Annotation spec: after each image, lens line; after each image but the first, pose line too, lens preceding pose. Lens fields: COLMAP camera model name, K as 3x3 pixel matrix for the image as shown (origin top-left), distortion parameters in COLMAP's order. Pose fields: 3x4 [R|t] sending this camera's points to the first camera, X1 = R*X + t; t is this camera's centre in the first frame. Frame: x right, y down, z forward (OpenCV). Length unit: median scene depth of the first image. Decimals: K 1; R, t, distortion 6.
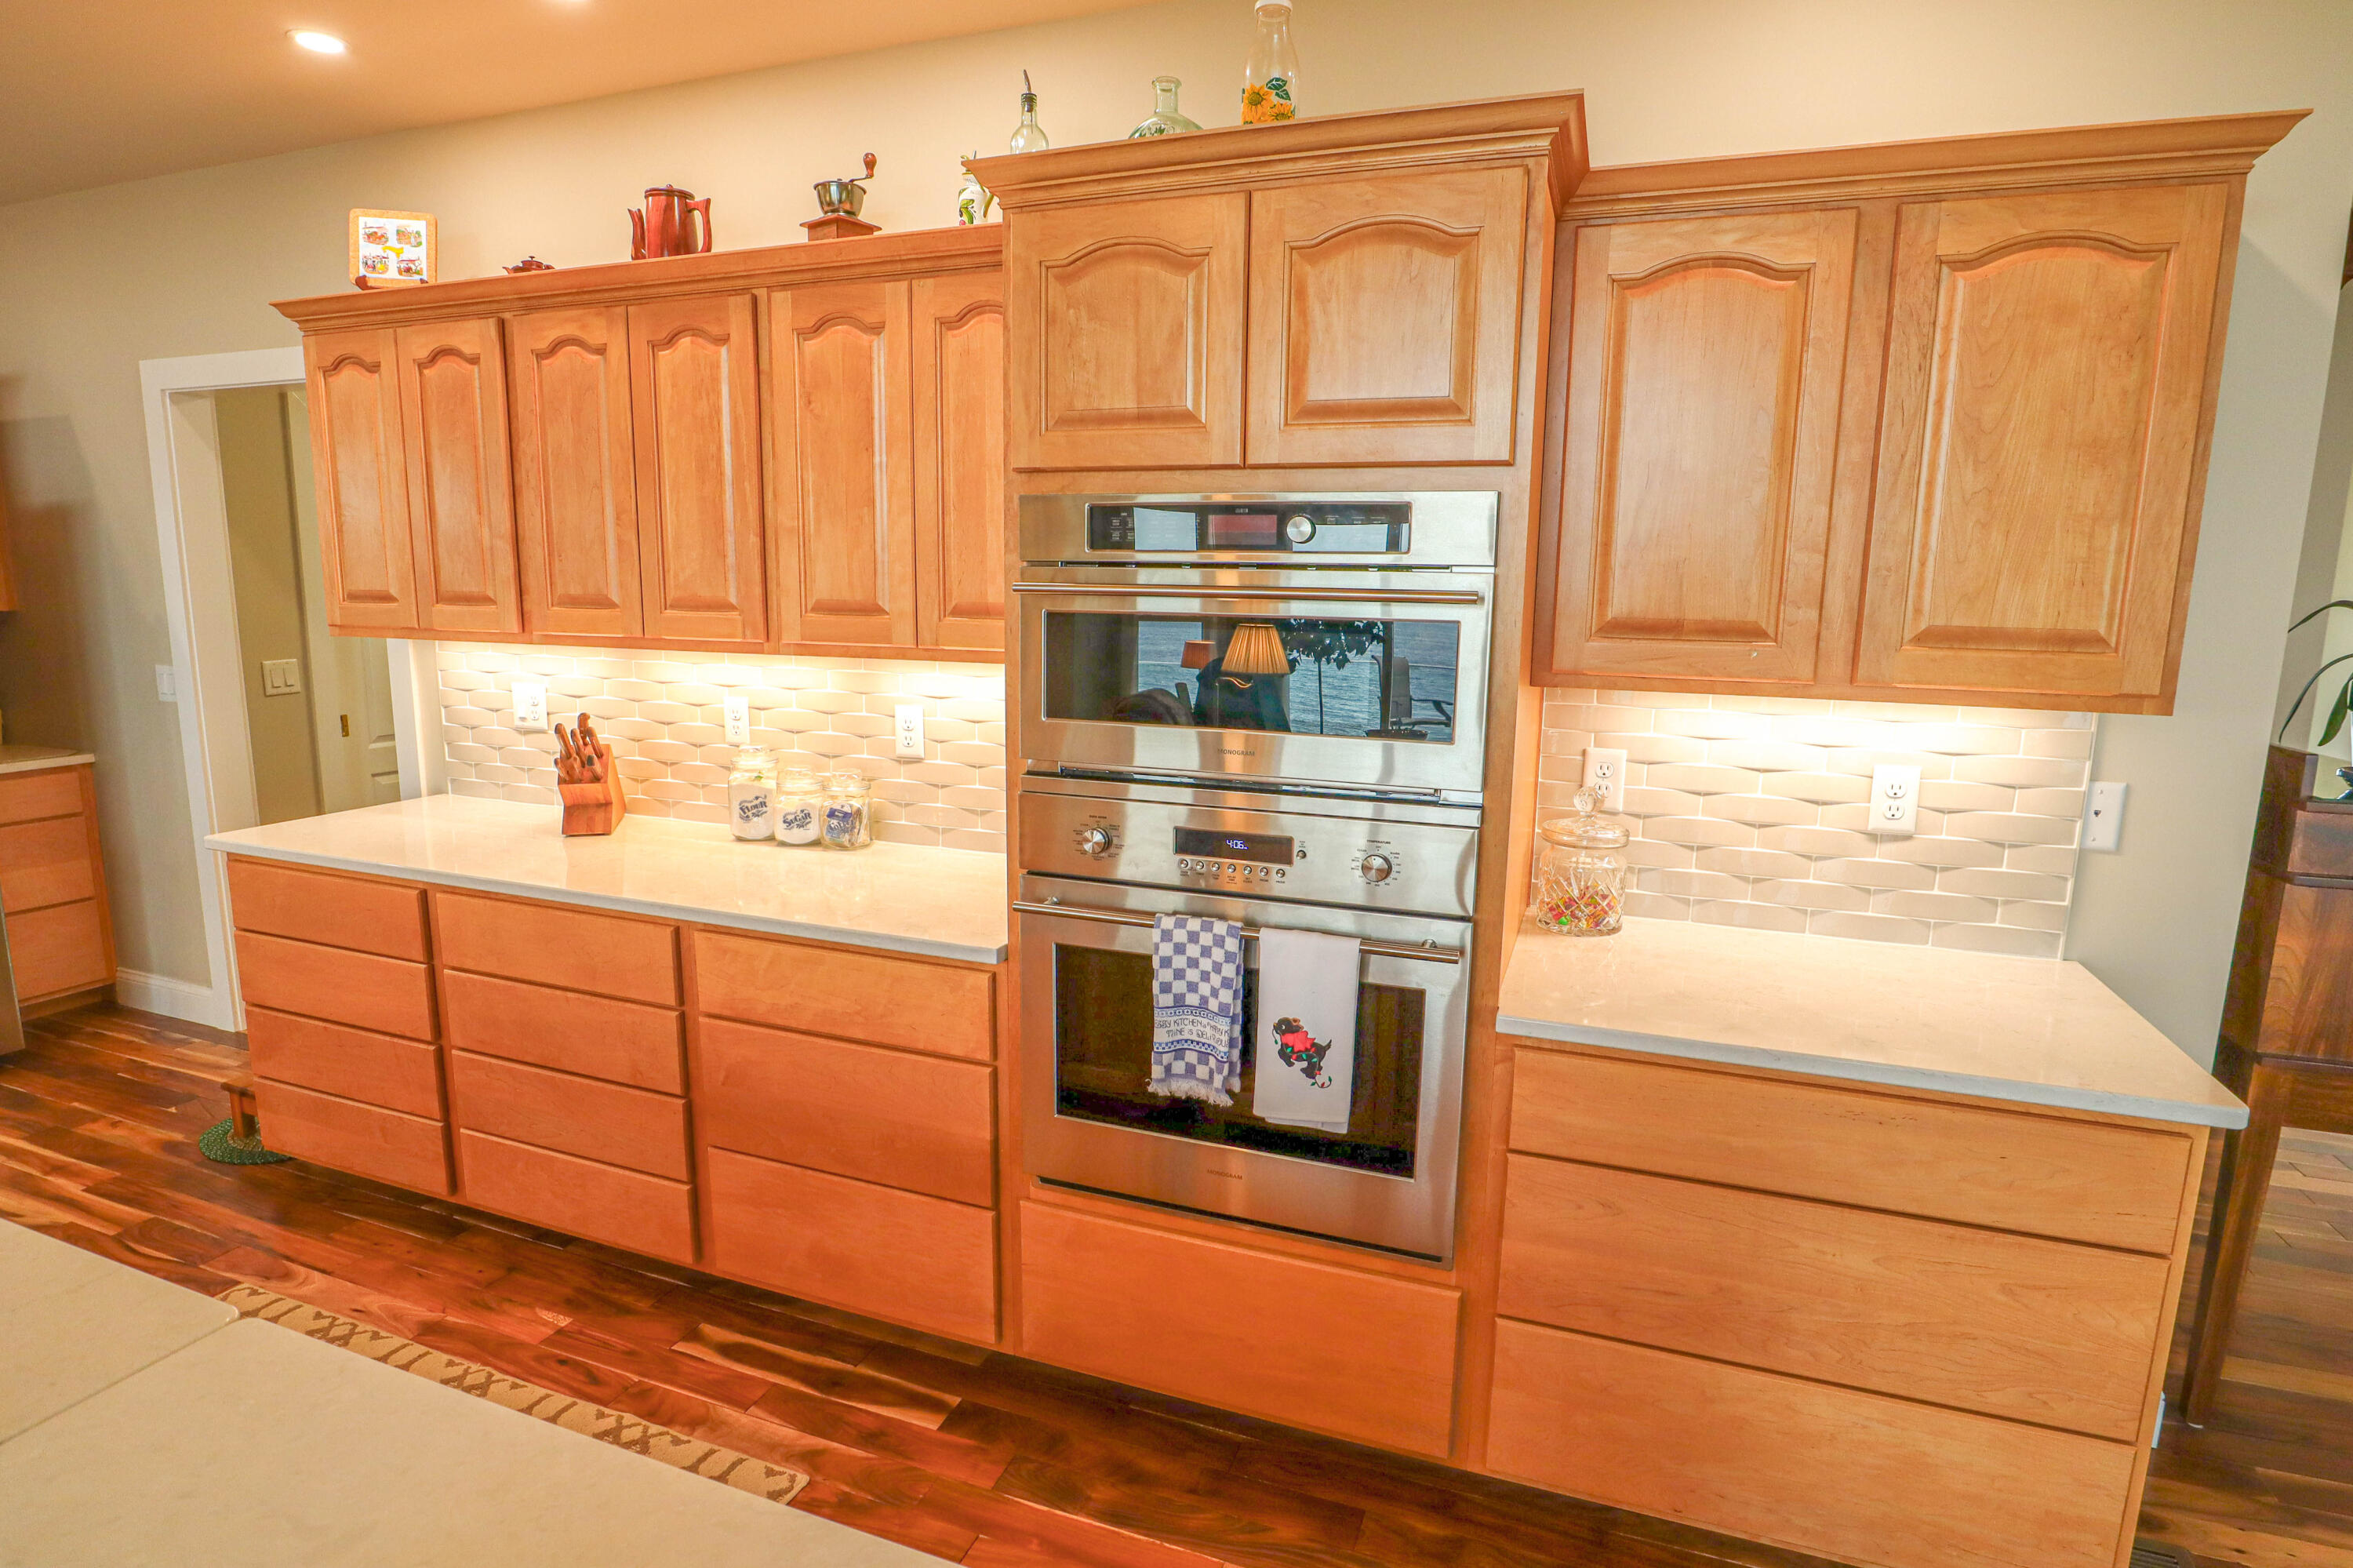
lens RADIAL K [[1199.1, 0, 1178.6], [0, 1199.1, 777.2], [0, 0, 1]] dist [-0.046158, 0.015303]
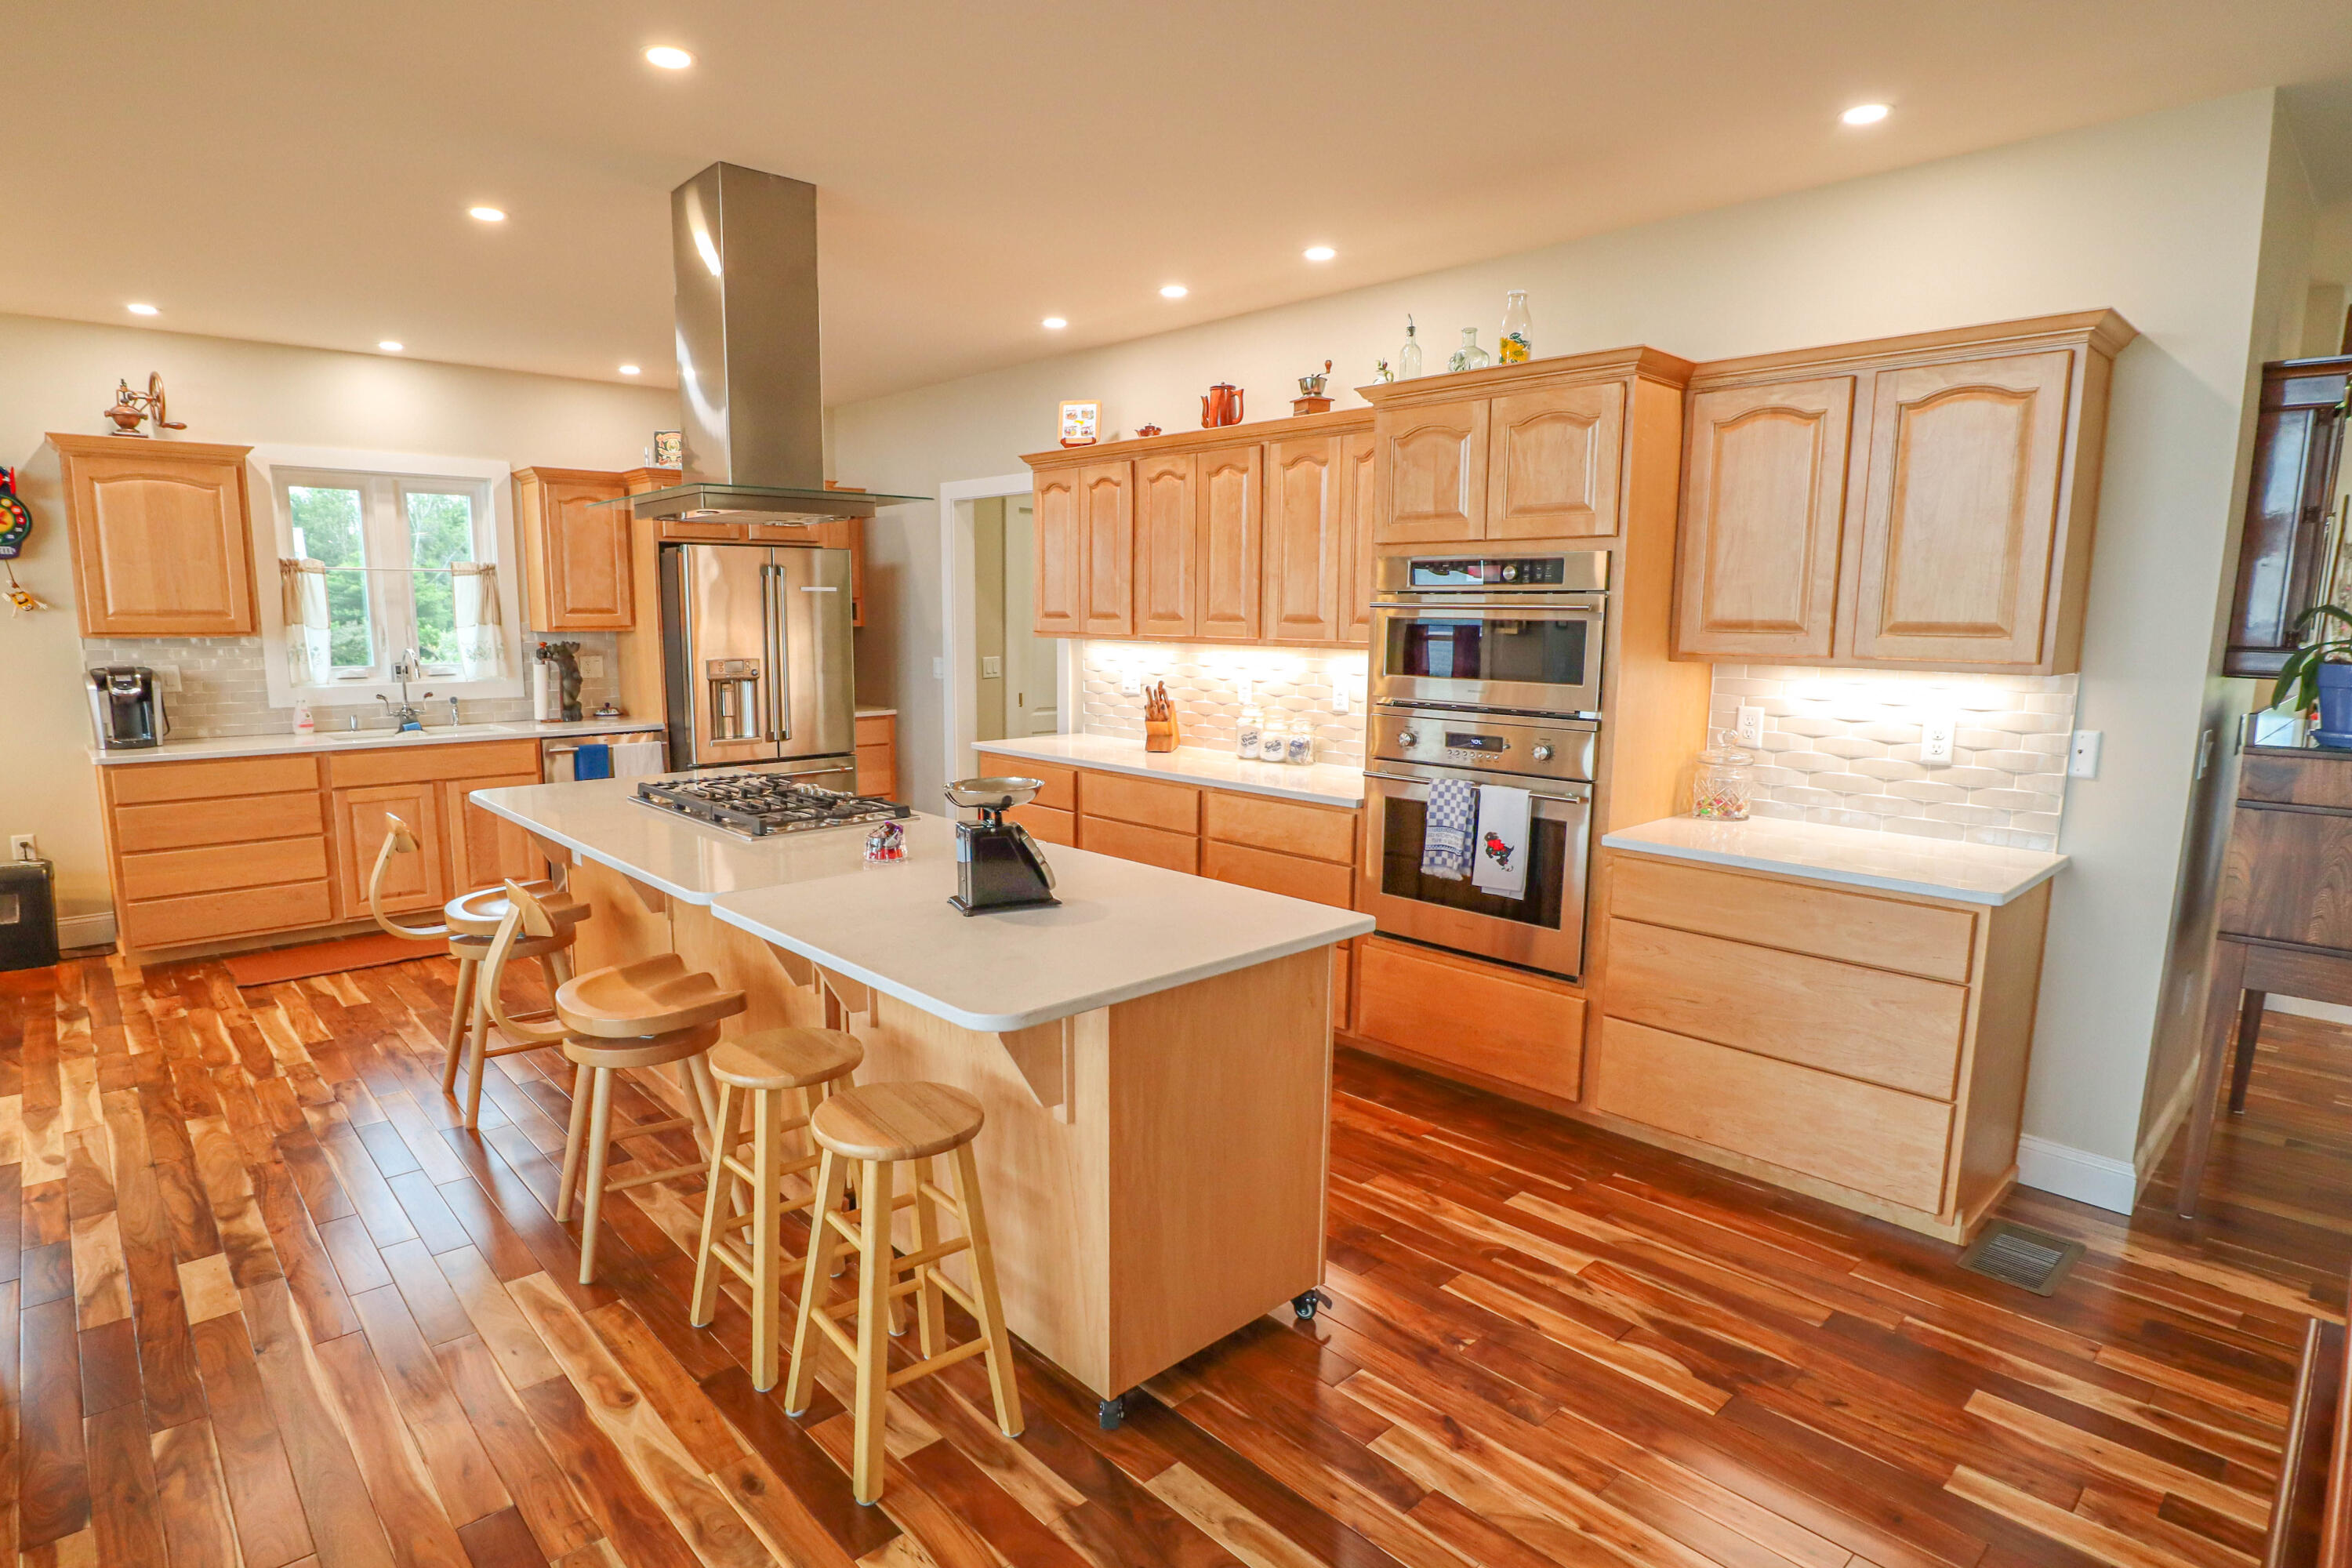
lens RADIAL K [[1232.6, 0, 1134.5], [0, 1232.6, 802.2], [0, 0, 1]] dist [-0.050961, 0.018964]
pose [[0.886513, 0.061705, -0.458571, 0.340387], [-0.067067, 0.997738, 0.004601, 0.131420], [0.457817, 0.026677, 0.888646, -0.694699]]
